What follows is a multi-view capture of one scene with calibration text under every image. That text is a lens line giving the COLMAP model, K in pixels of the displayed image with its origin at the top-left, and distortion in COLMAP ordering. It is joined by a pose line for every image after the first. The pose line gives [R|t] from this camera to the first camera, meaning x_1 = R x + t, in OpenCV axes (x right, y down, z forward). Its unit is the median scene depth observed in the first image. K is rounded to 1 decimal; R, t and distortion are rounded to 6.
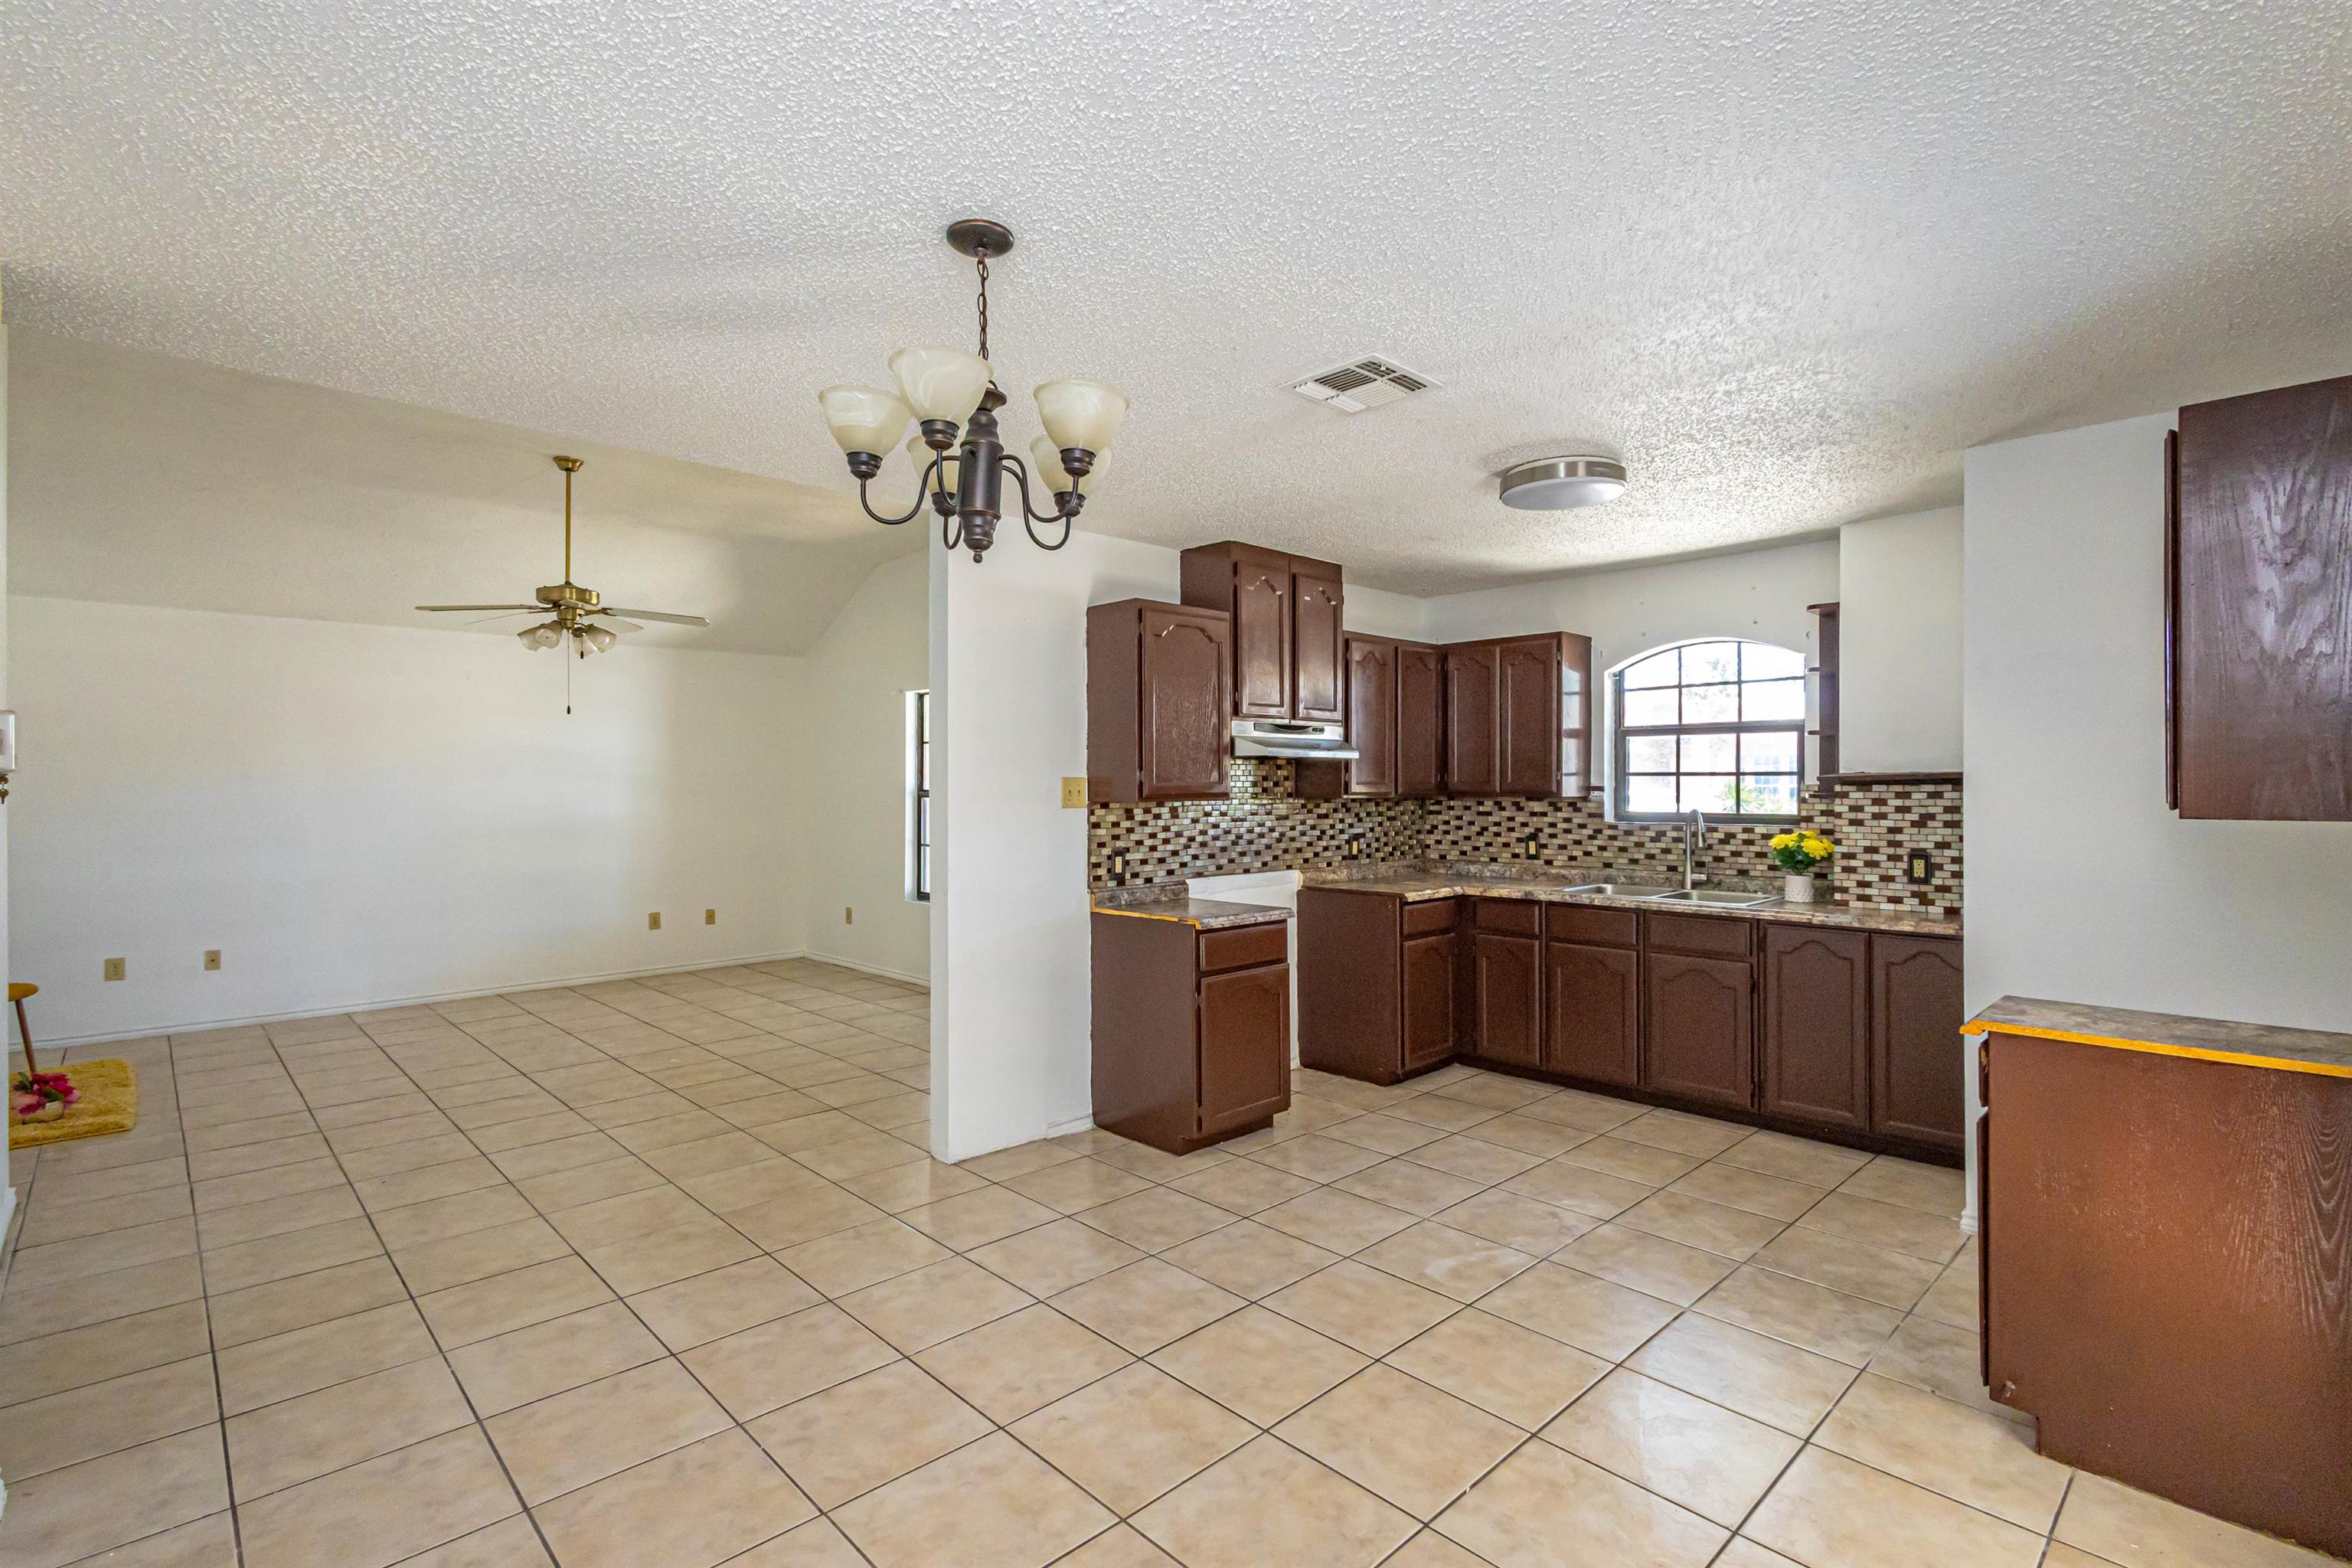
lens RADIAL K [[1091.6, 0, 1162.3], [0, 1091.6, 779.3], [0, 0, 1]] dist [0.009819, -0.002699]
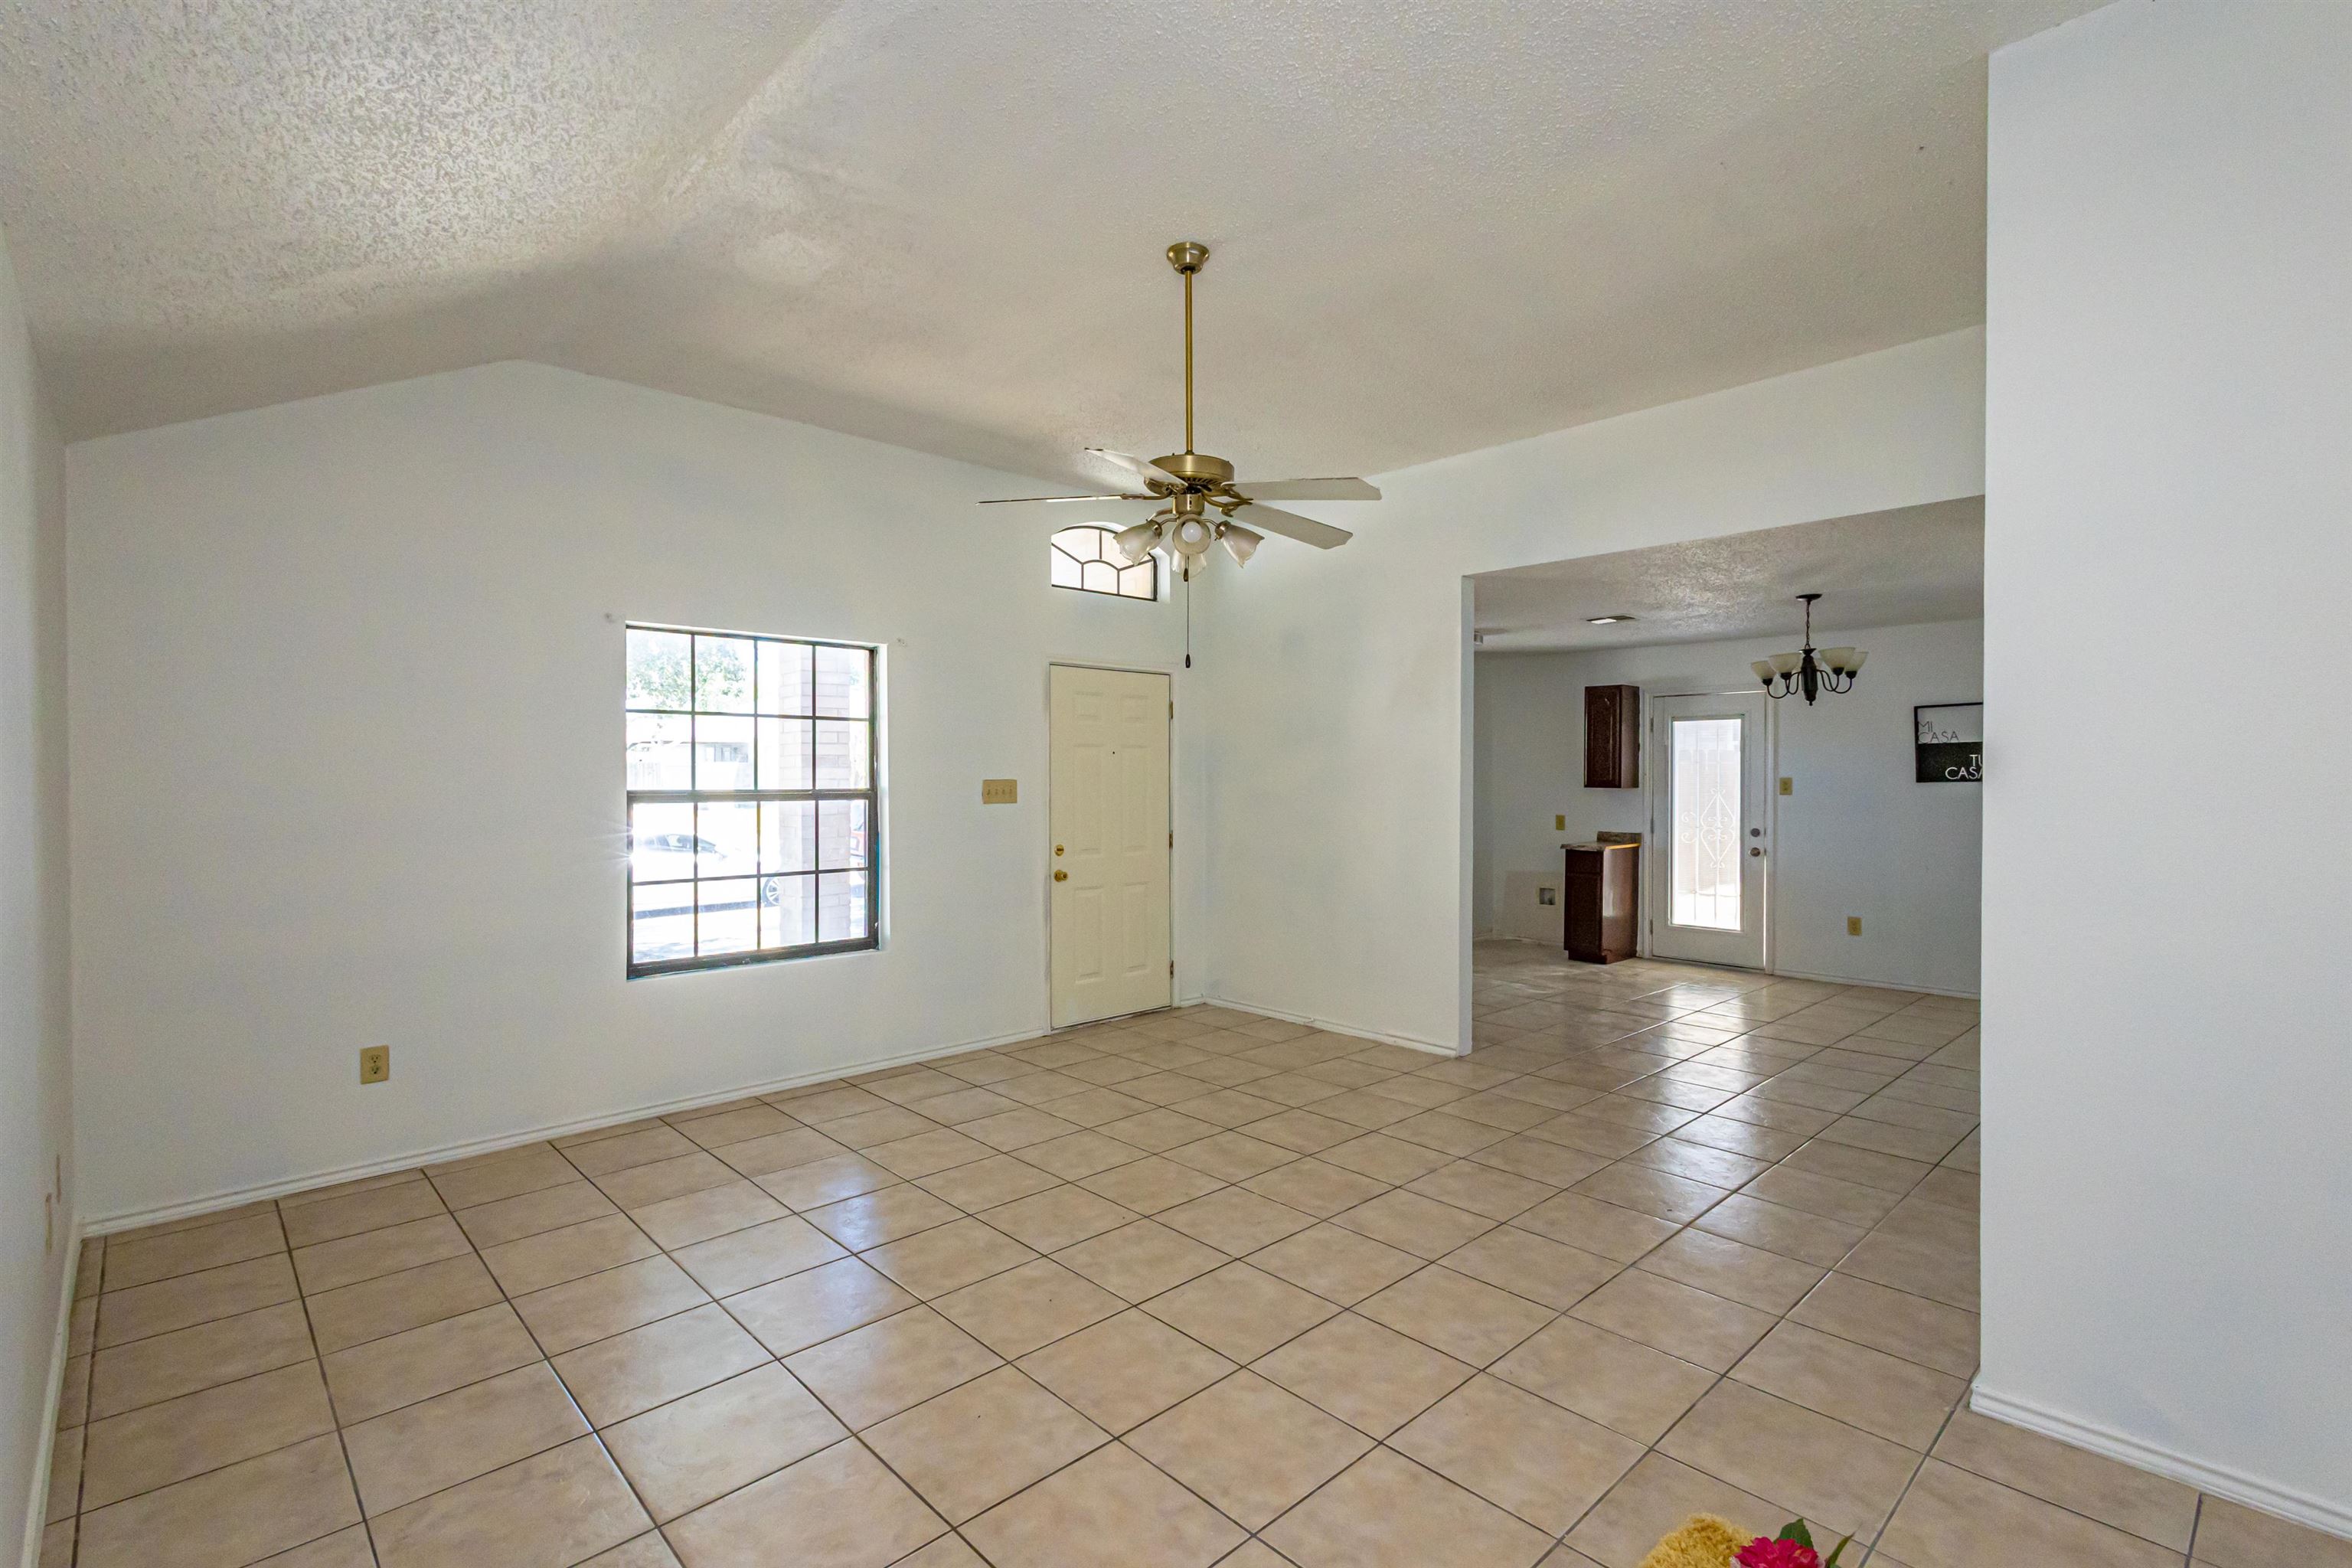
lens RADIAL K [[1091.6, 0, 1181.0], [0, 1091.6, 789.7], [0, 0, 1]] dist [0.009819, -0.002699]
pose [[-0.007588, -0.011987, 0.999899, -1.377230], [-0.004464, 0.999919, 0.011953, 0.000463], [-0.999961, -0.004373, -0.007641, 1.201499]]
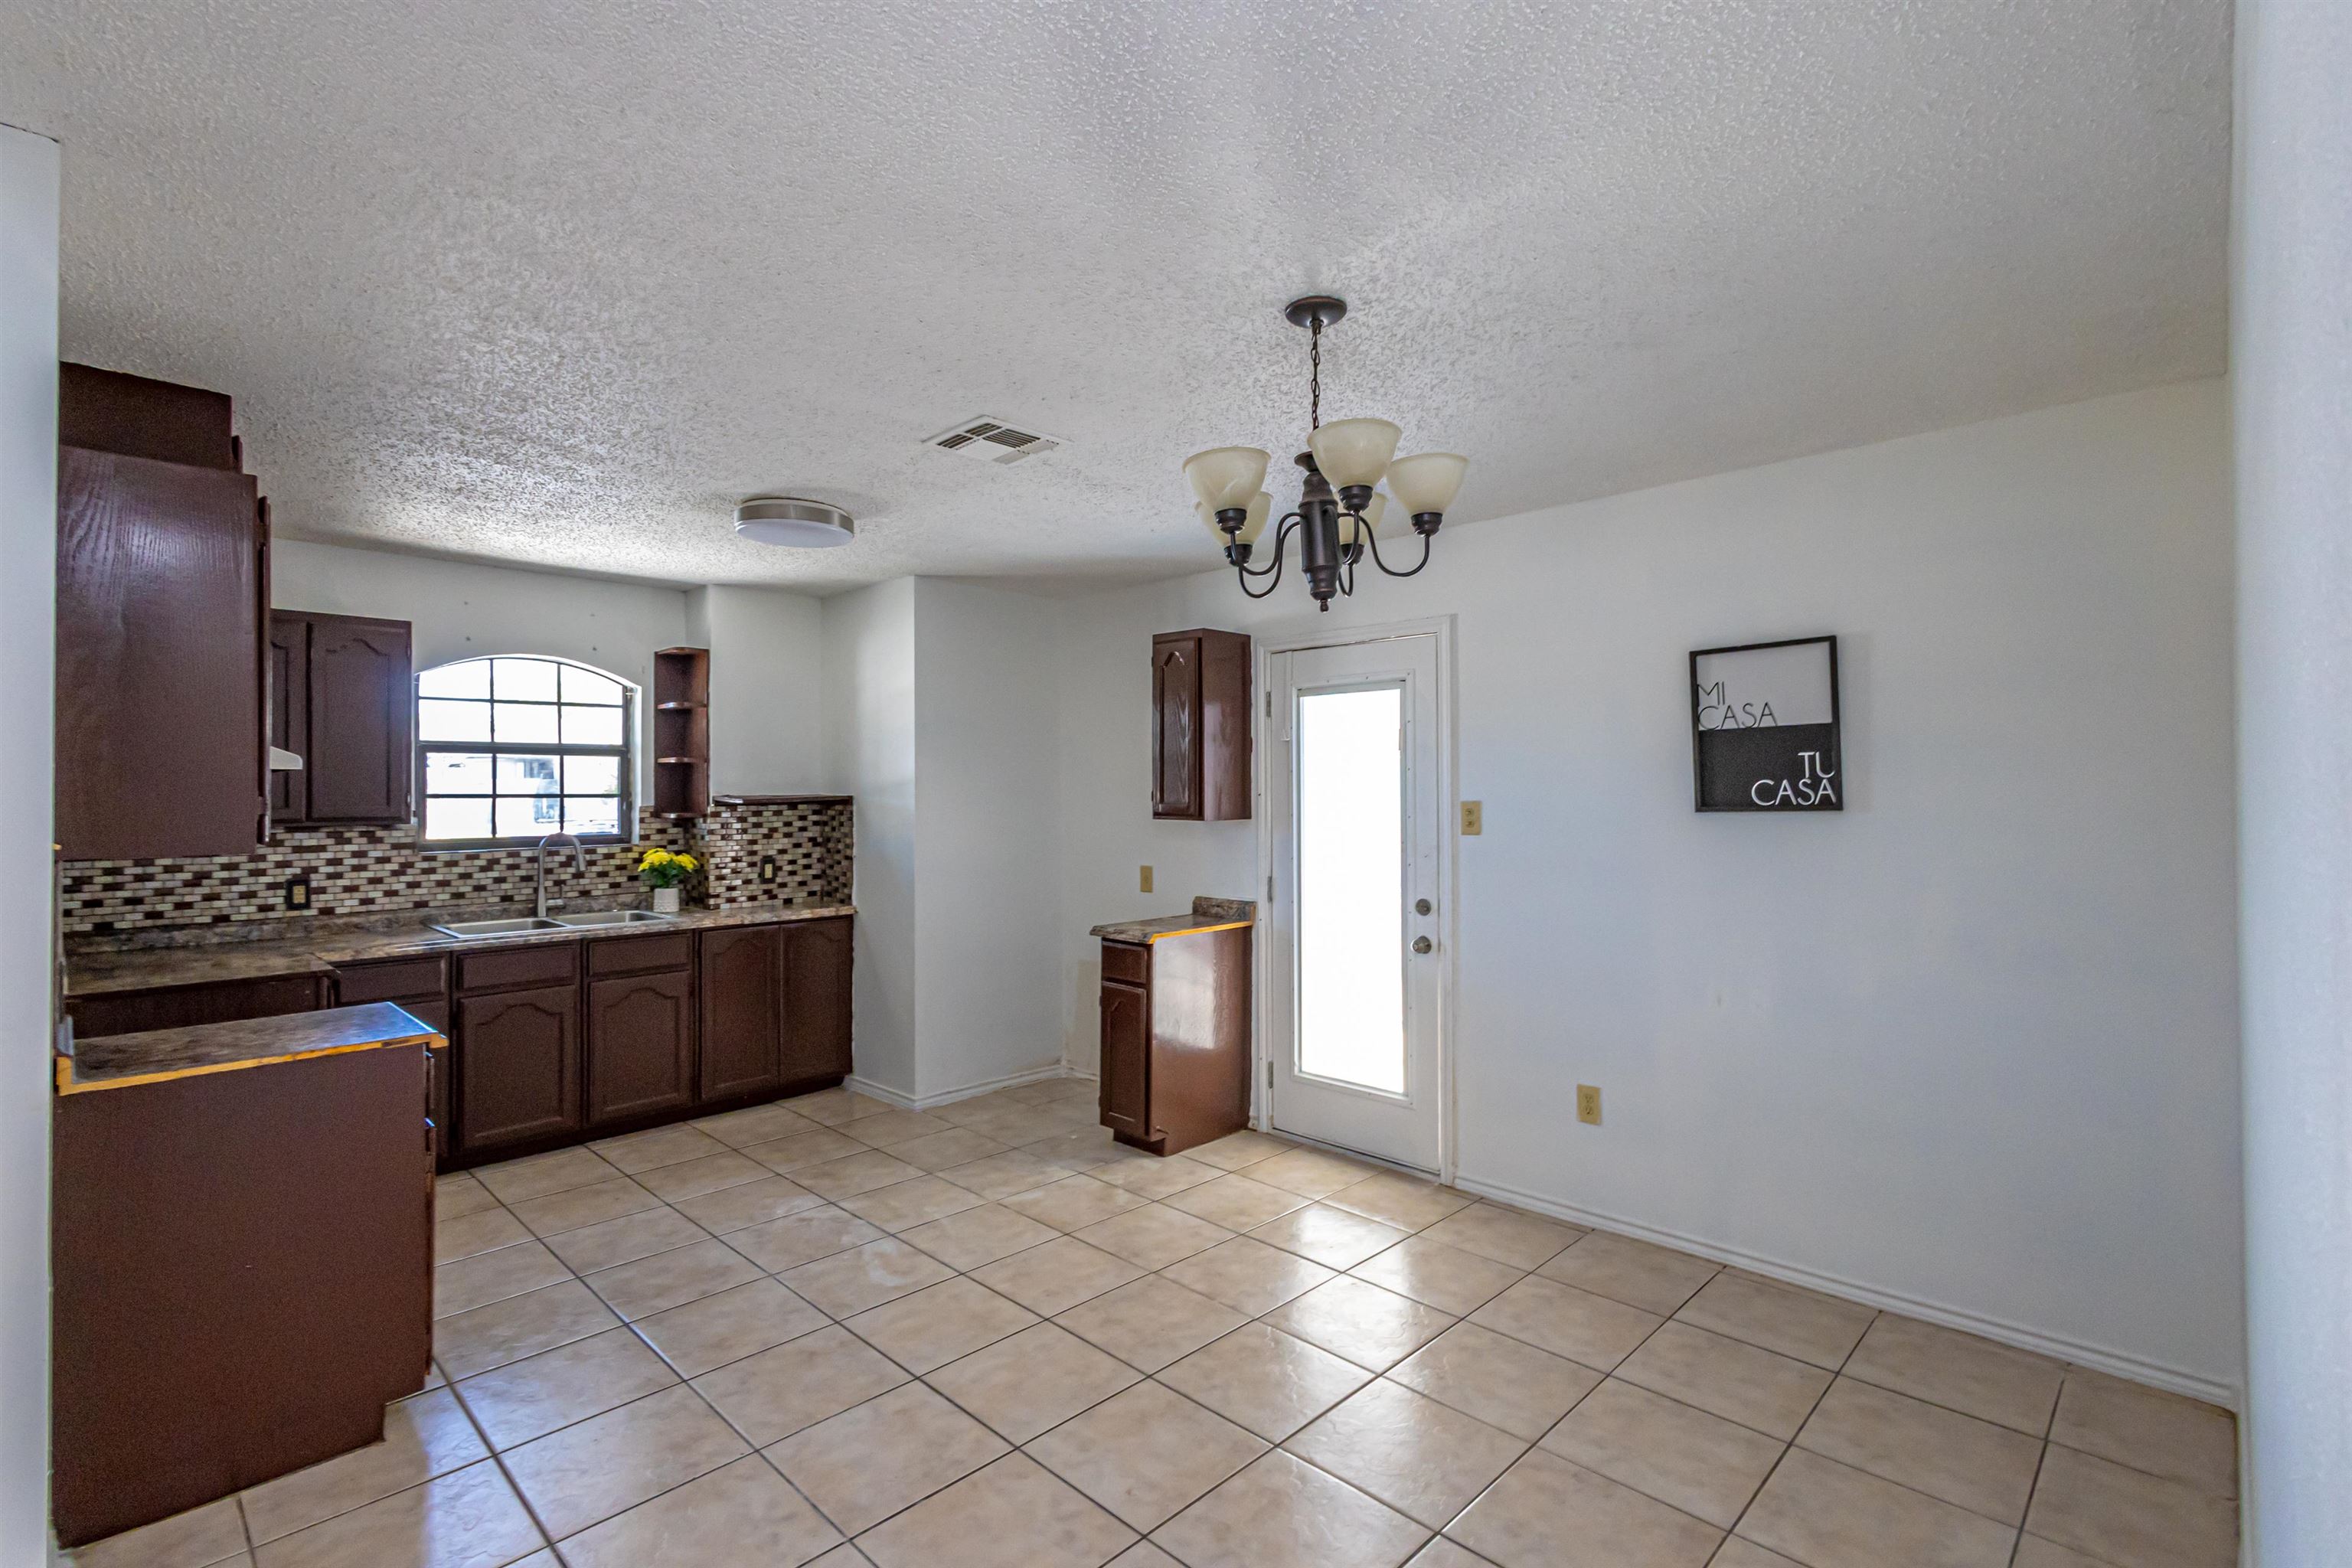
lens RADIAL K [[1091.6, 0, 1193.1], [0, 1091.6, 788.1], [0, 0, 1]] dist [0.009819, -0.002699]
pose [[-0.056470, 0.003531, 0.998398, -0.543862], [-0.000042, 0.999994, -0.003539, -0.009340], [-0.998404, -0.000242, -0.056469, 0.524320]]
